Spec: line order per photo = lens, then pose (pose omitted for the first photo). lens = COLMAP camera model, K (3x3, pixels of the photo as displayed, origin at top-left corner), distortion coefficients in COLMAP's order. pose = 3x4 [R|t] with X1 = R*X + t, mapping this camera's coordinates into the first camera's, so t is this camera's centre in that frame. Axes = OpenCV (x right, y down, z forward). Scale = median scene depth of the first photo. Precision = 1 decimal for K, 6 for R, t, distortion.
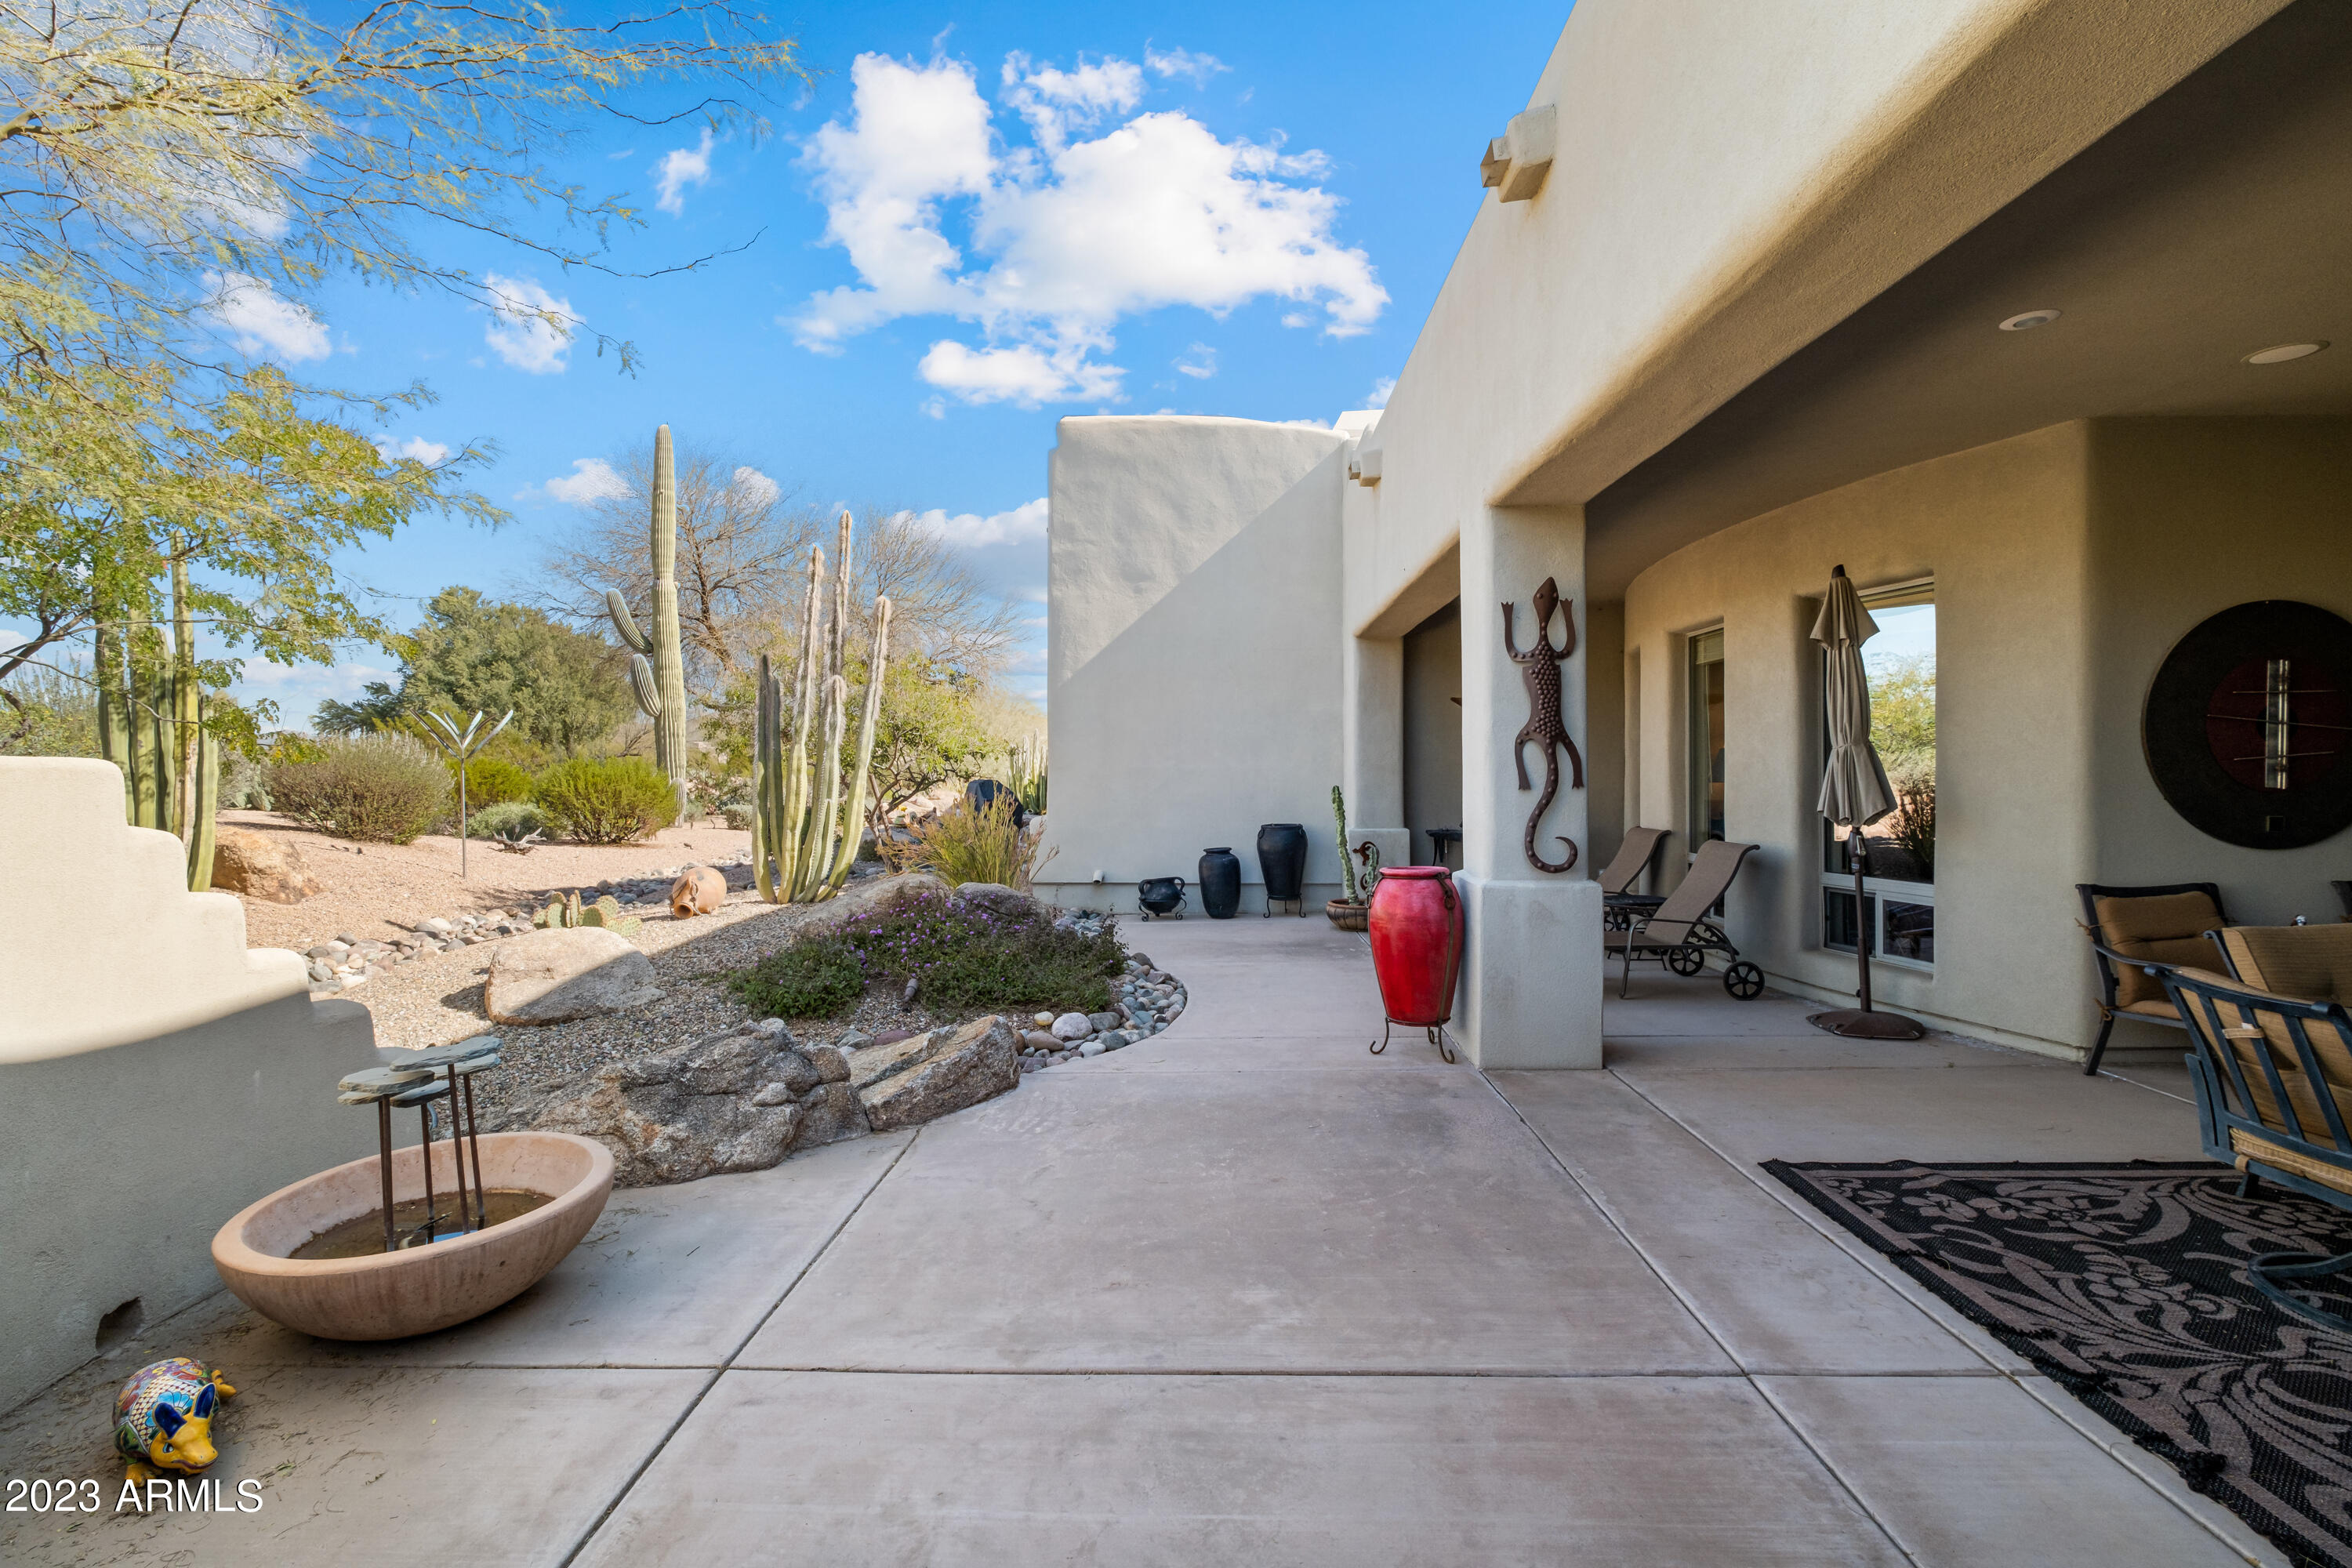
lens RADIAL K [[1028.4, 0, 1175.3], [0, 1028.4, 775.1], [0, 0, 1]] dist [-0.003615, 0.000156]
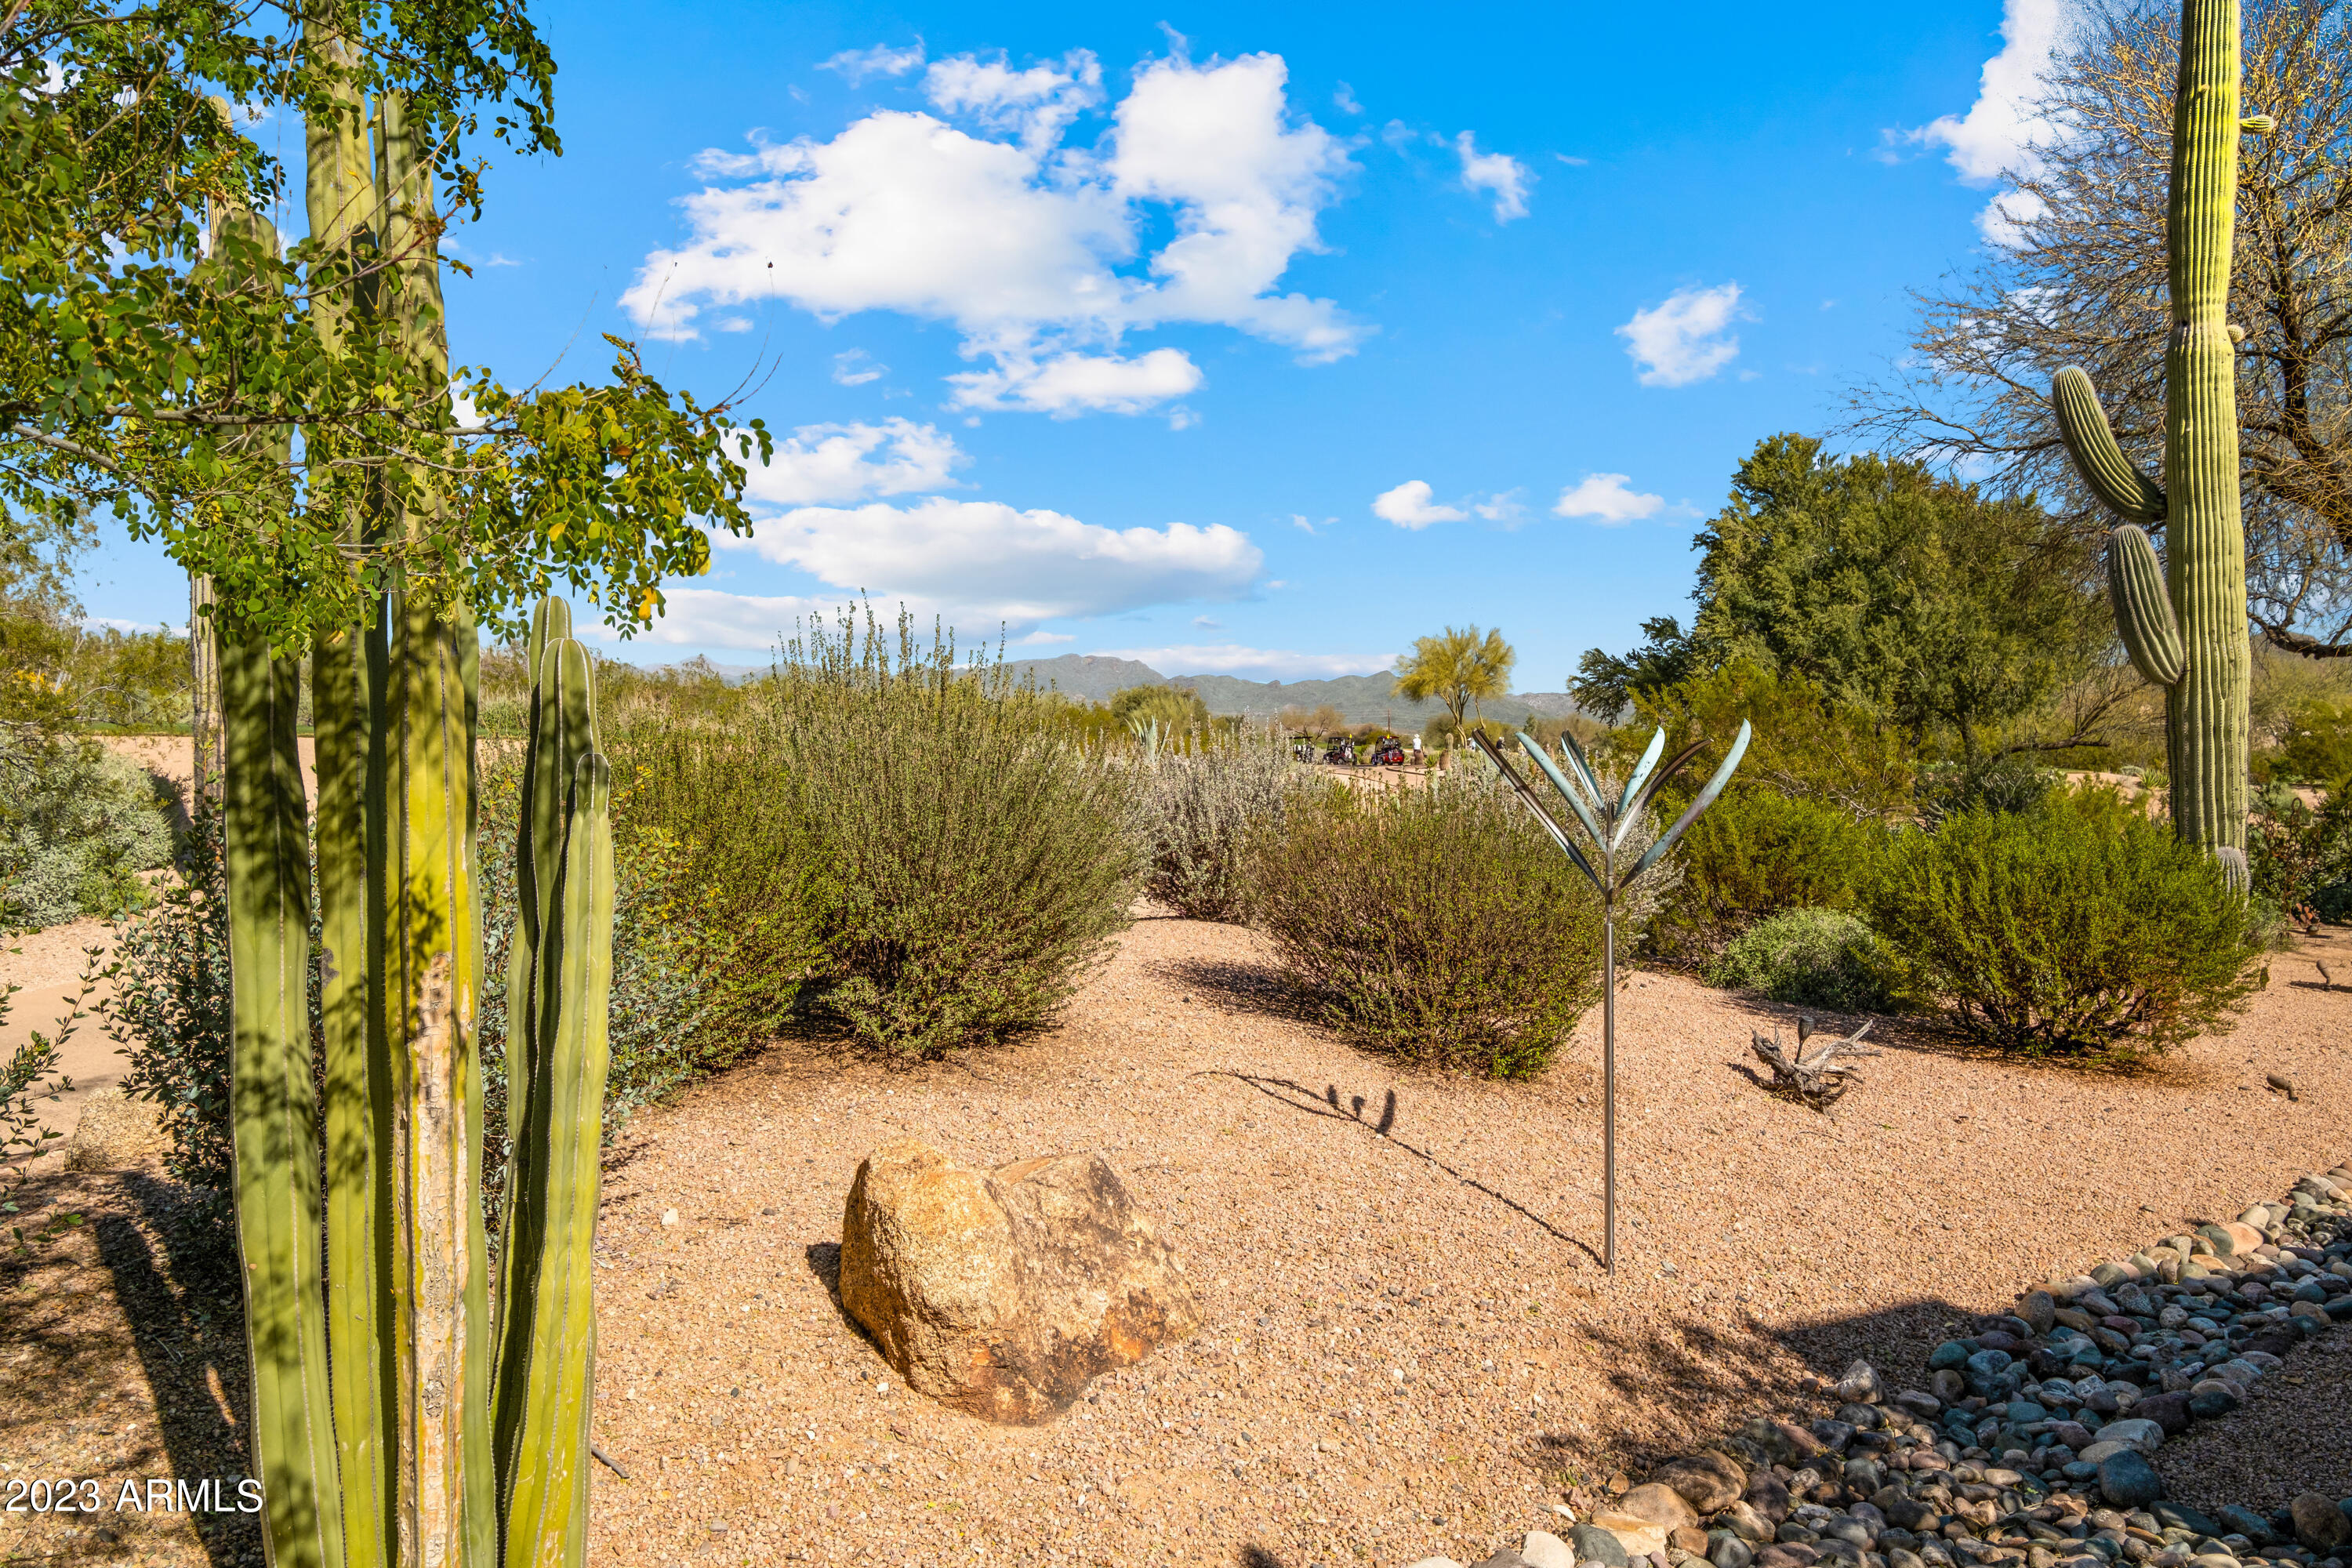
lens RADIAL K [[1877.4, 0, 1179.0], [0, 1877.4, 774.8], [0, 0, 1]] dist [-0.004820, -0.006376]
pose [[0.595725, 0.024892, -0.802803, -0.161600], [-0.018478, 0.999680, 0.017285, -0.028232], [0.802976, 0.004537, 0.595994, 0.282259]]
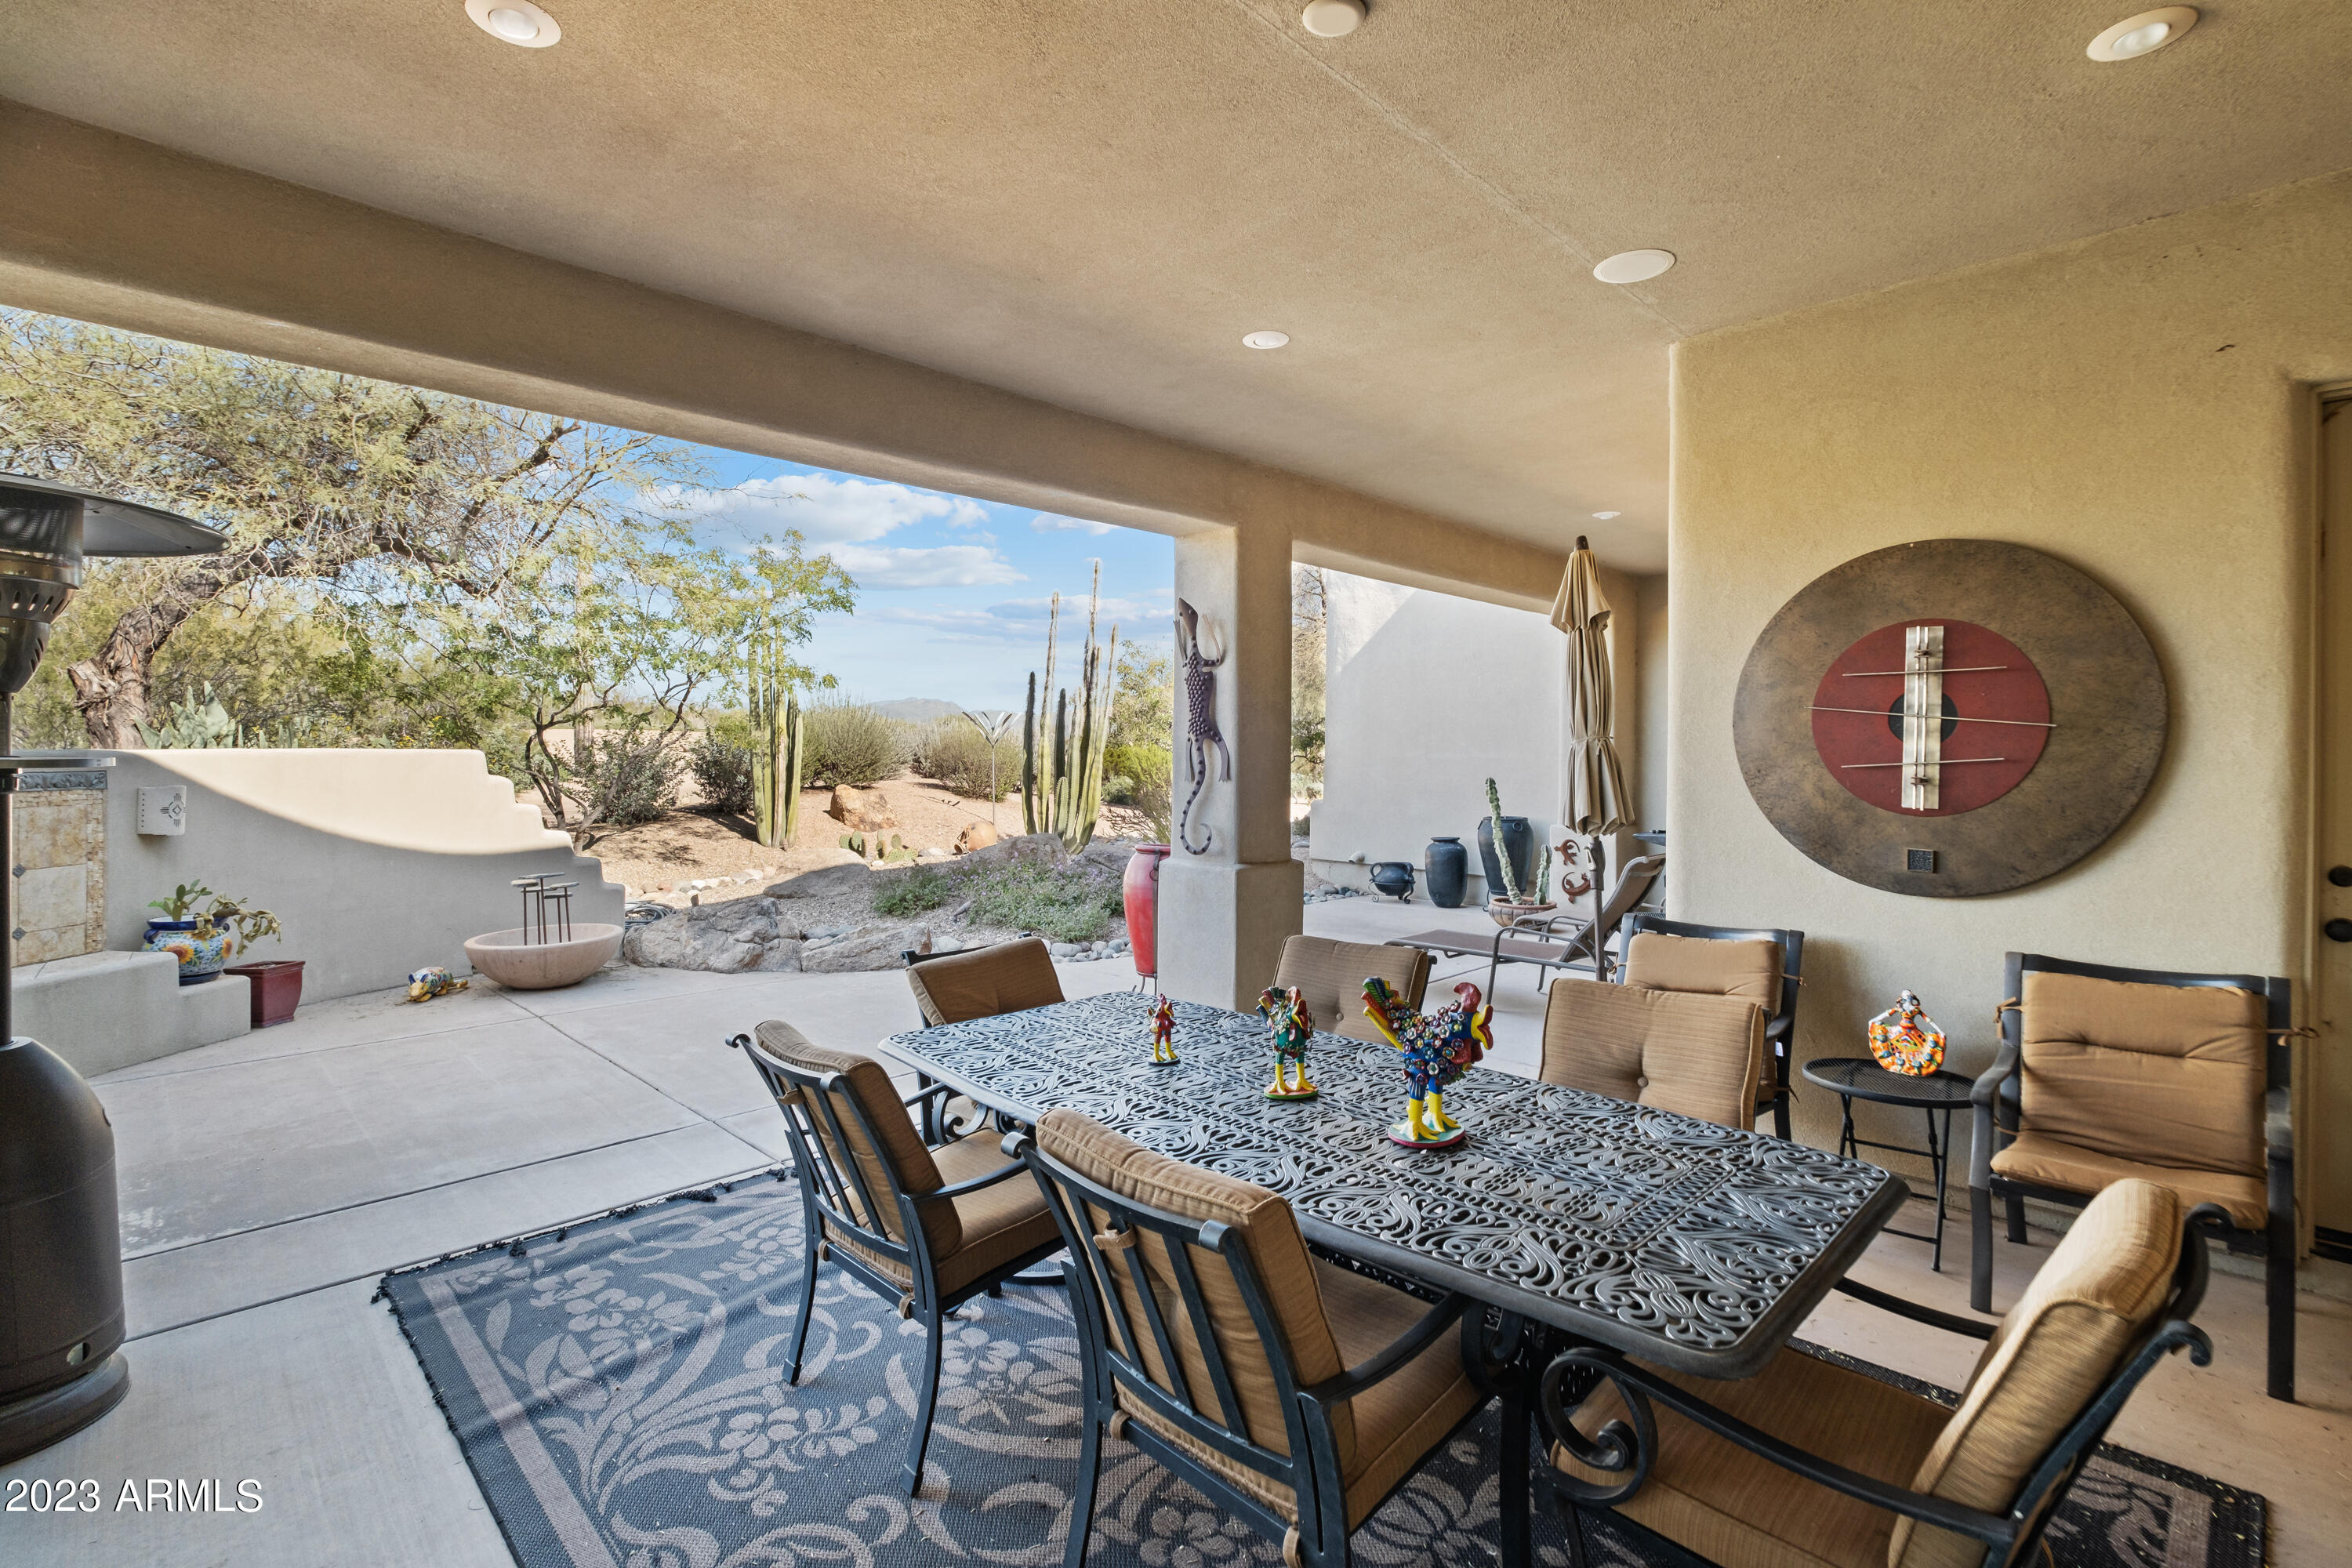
lens RADIAL K [[1069.7, 0, 1171.6], [0, 1069.7, 762.4], [0, 0, 1]] dist [-0.003417, -0.000166]
pose [[0.730618, 0.016740, -0.682581, 0.272573], [-0.012542, 0.999860, 0.011097, -0.004844], [0.682672, 0.000453, 0.730725, 0.026433]]
